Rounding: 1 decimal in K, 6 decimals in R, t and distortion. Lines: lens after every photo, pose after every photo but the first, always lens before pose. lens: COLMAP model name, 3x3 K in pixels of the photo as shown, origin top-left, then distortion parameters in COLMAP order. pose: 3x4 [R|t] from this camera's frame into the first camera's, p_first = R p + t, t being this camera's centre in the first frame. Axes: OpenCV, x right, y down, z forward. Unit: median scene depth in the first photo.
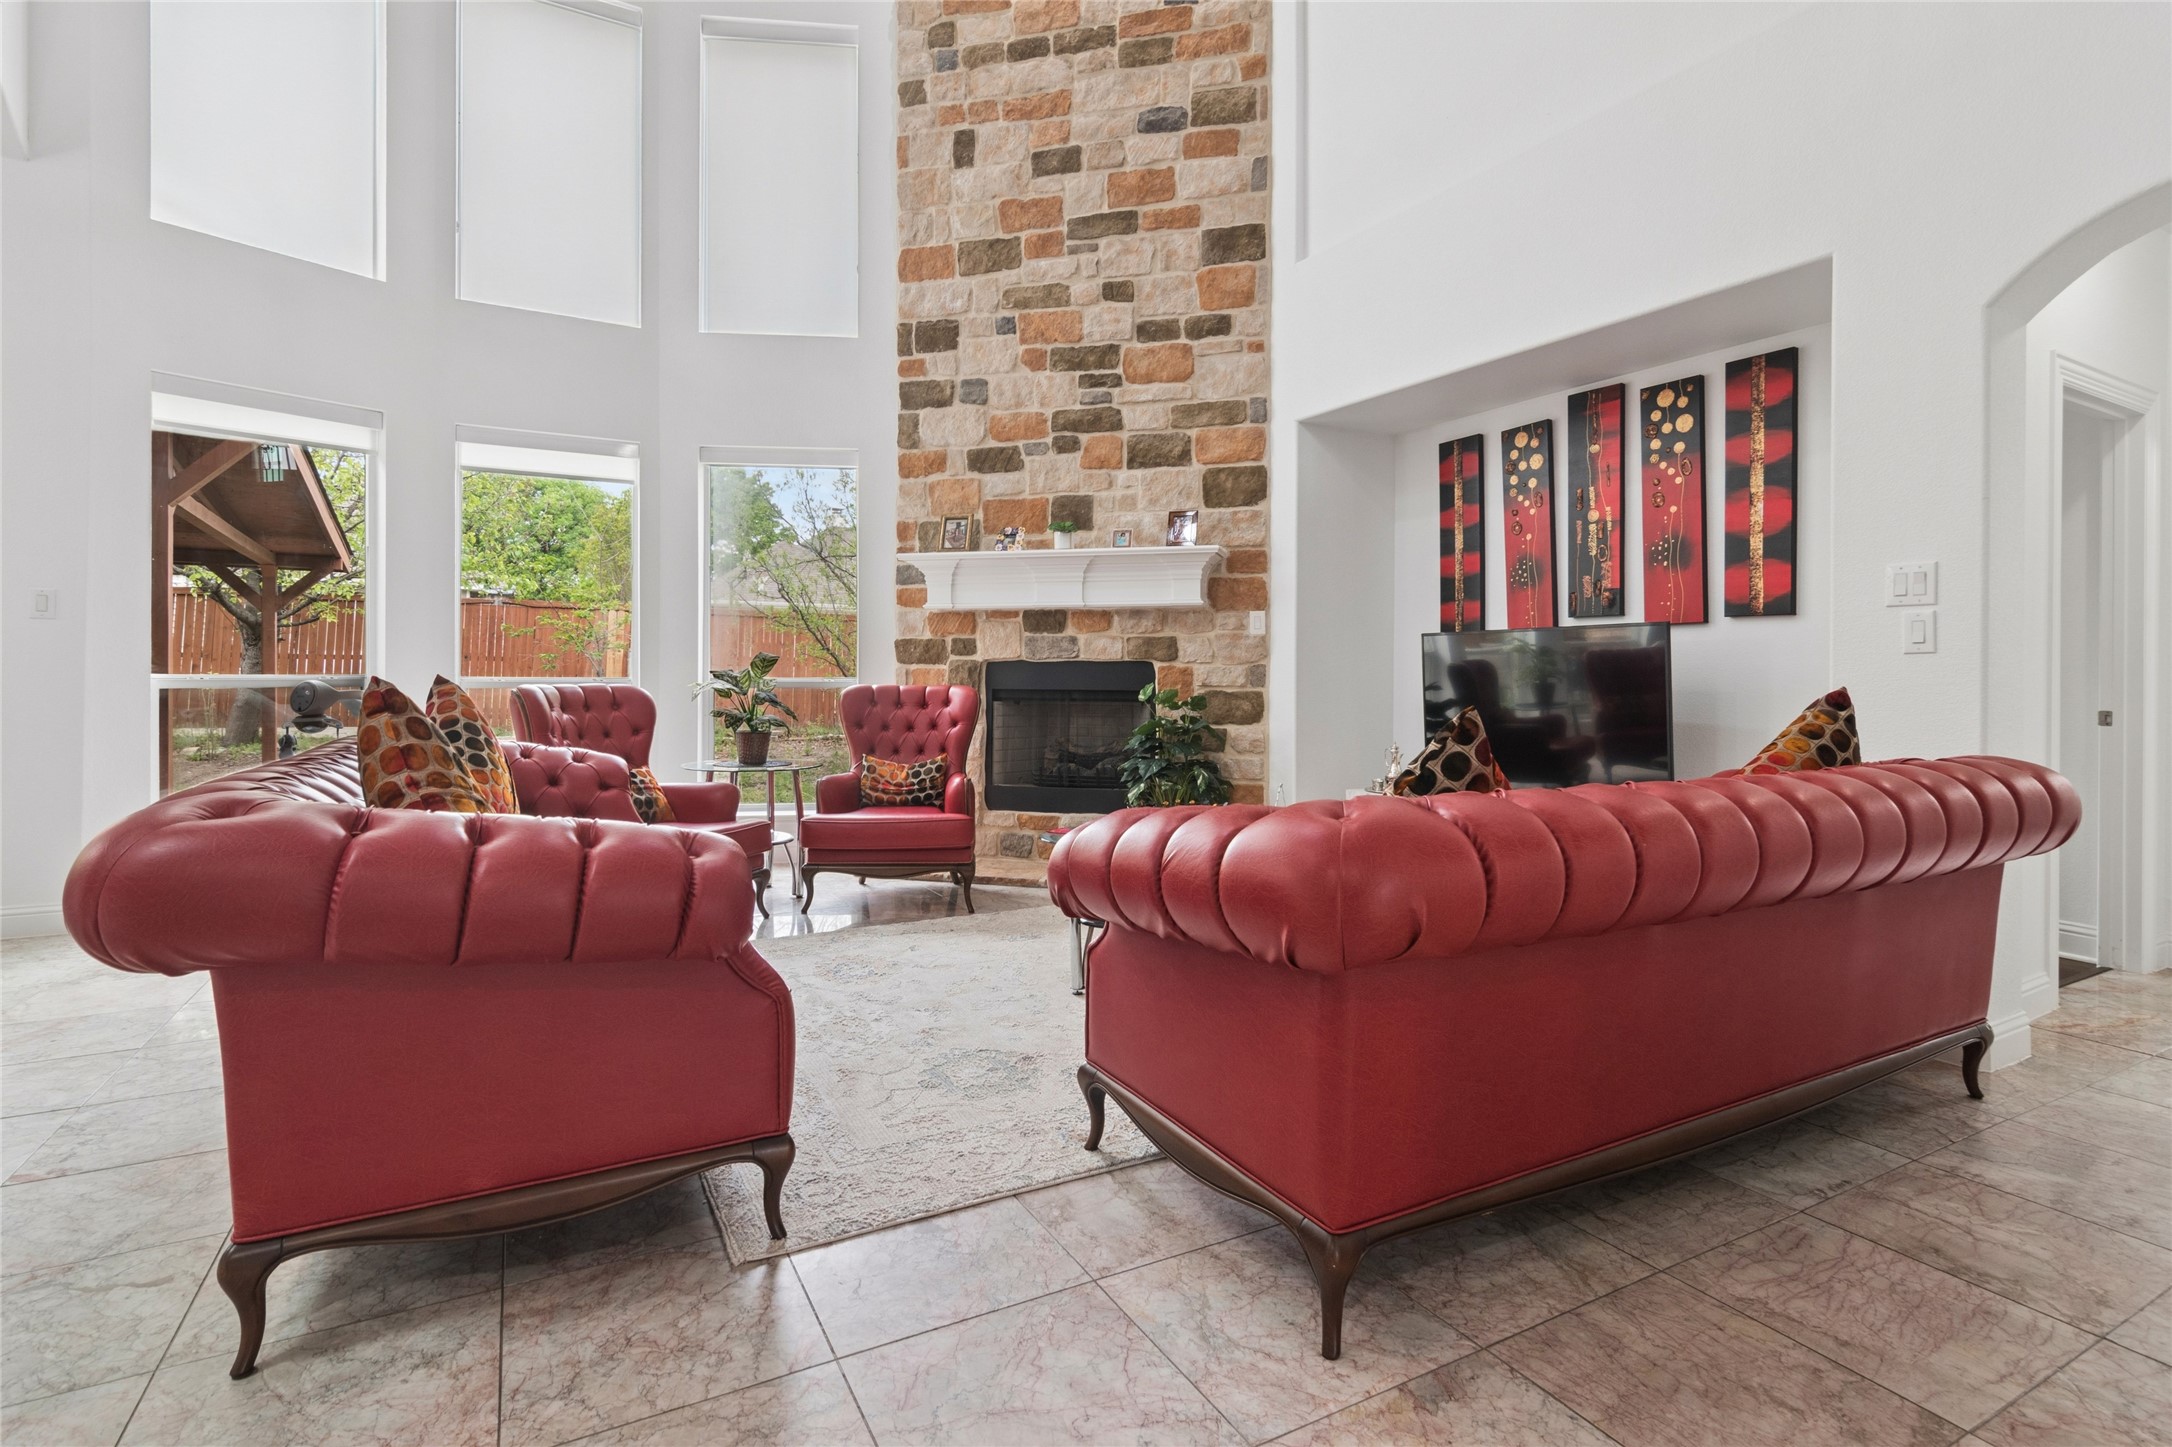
lens RADIAL K [[1059.1, 0, 1128.8], [0, 1059.1, 679.9], [0, 0, 1]] dist [-0.003015, 0.001591]
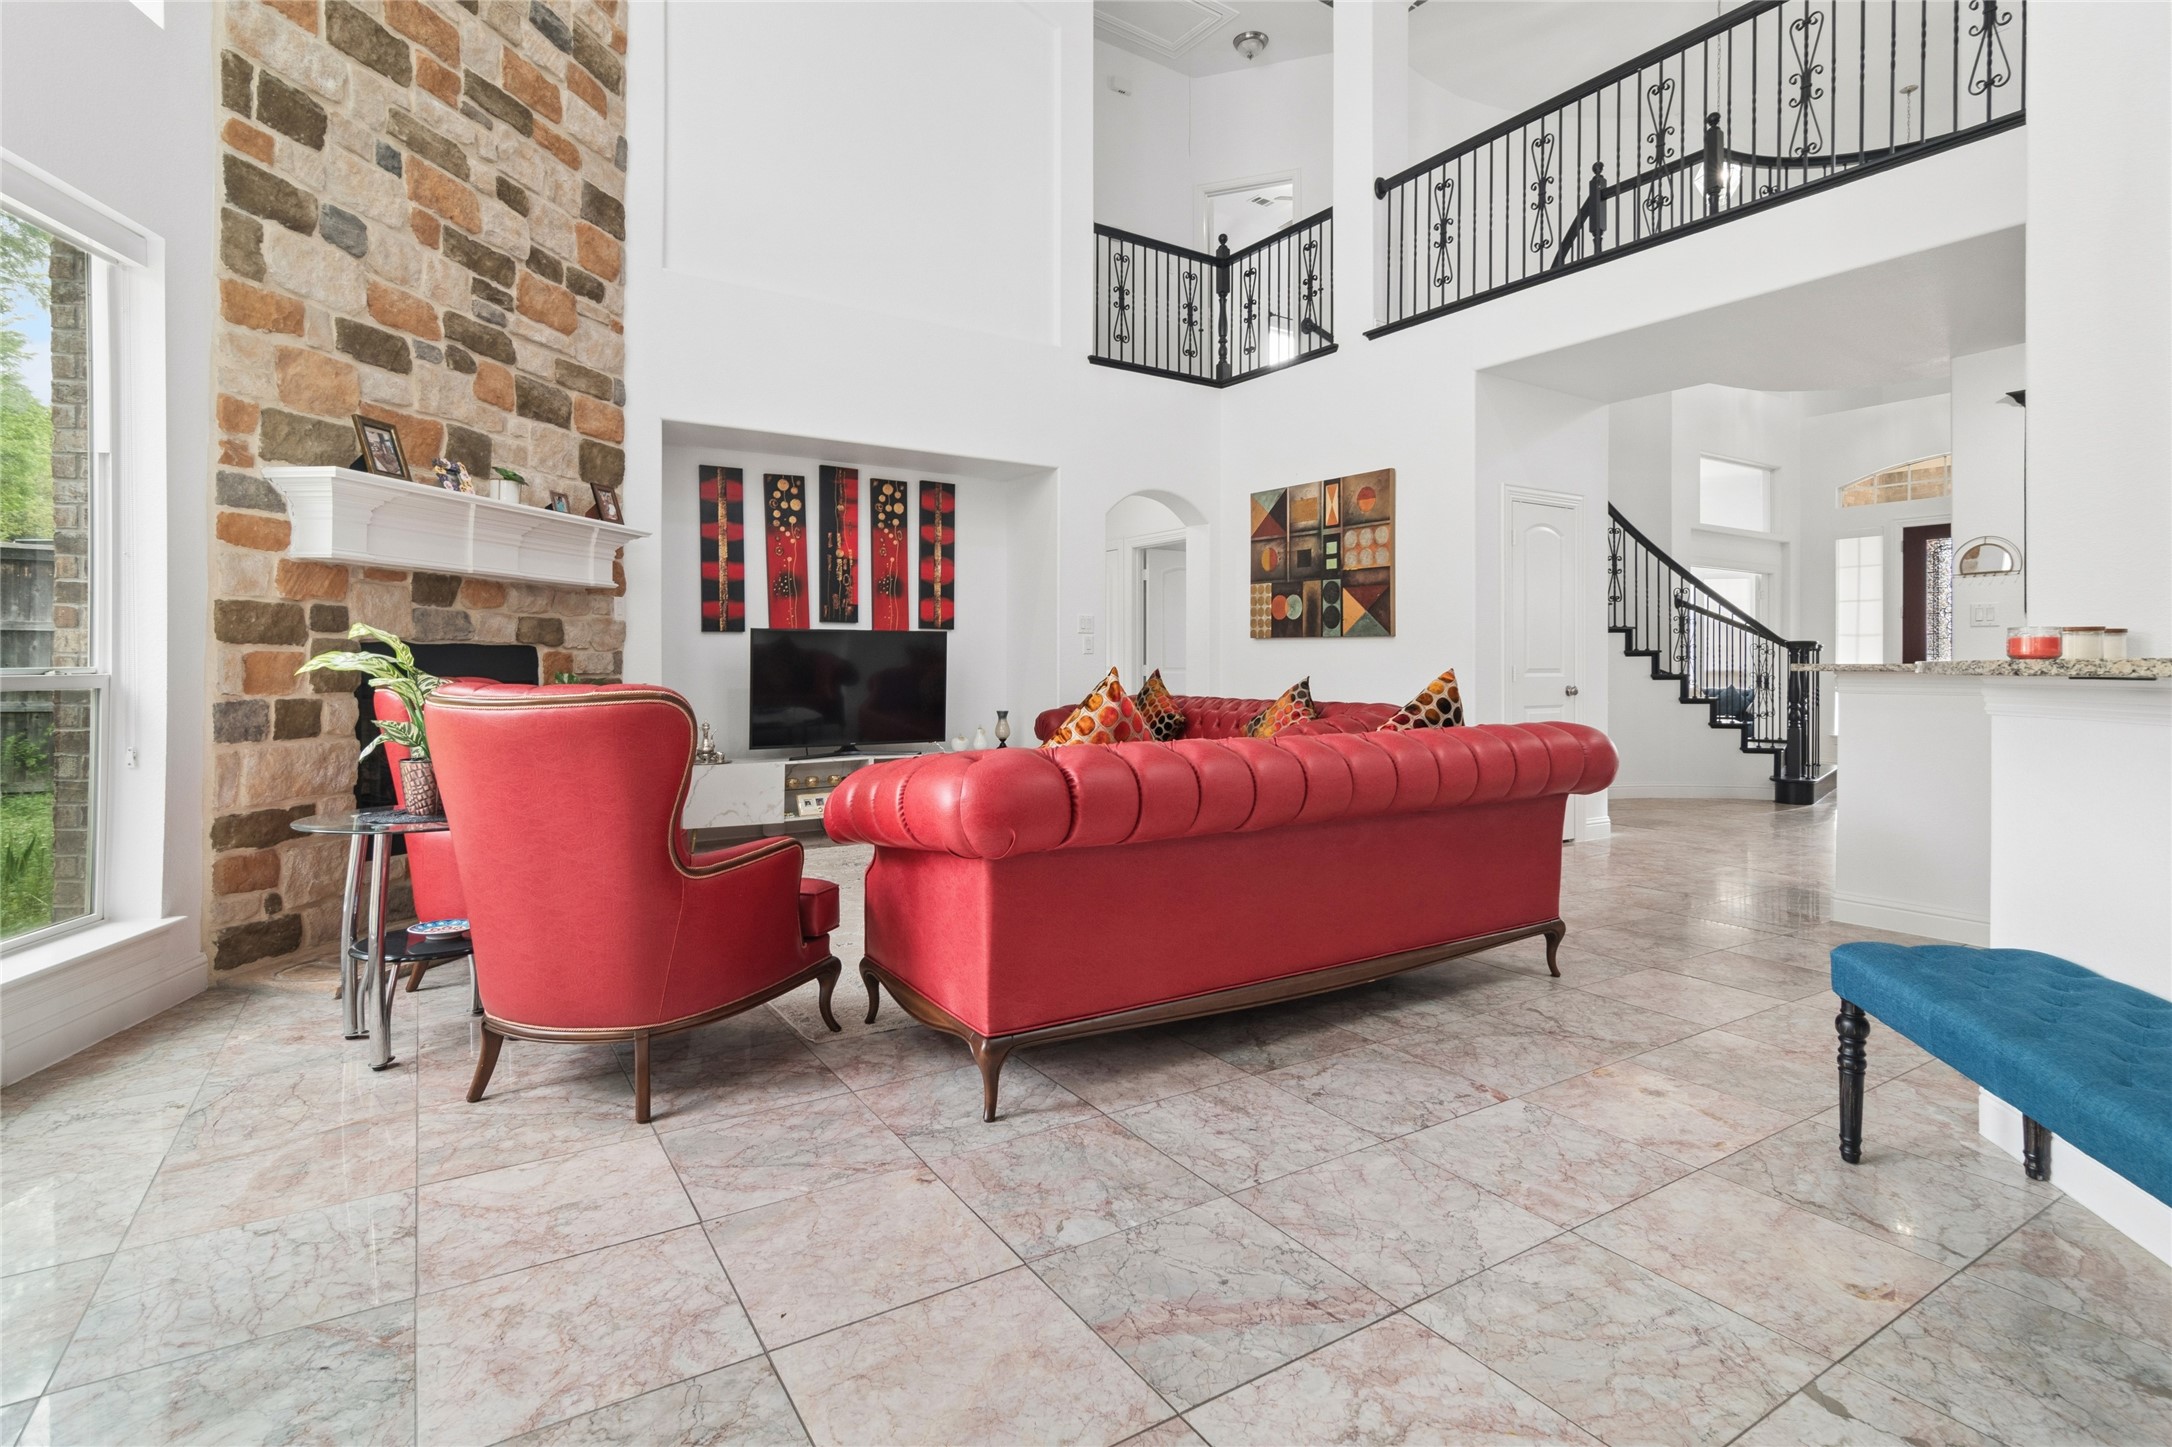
lens RADIAL K [[1059.1, 0, 1099.3], [0, 1059.1, 665.4], [0, 0, 1]] dist [-0.003015, 0.001591]
pose [[-0.047743, -0.004502, 0.998850, -0.852507], [0.000827, 0.999989, 0.004547, -0.005454], [-0.998859, 0.001043, -0.047739, 0.582005]]
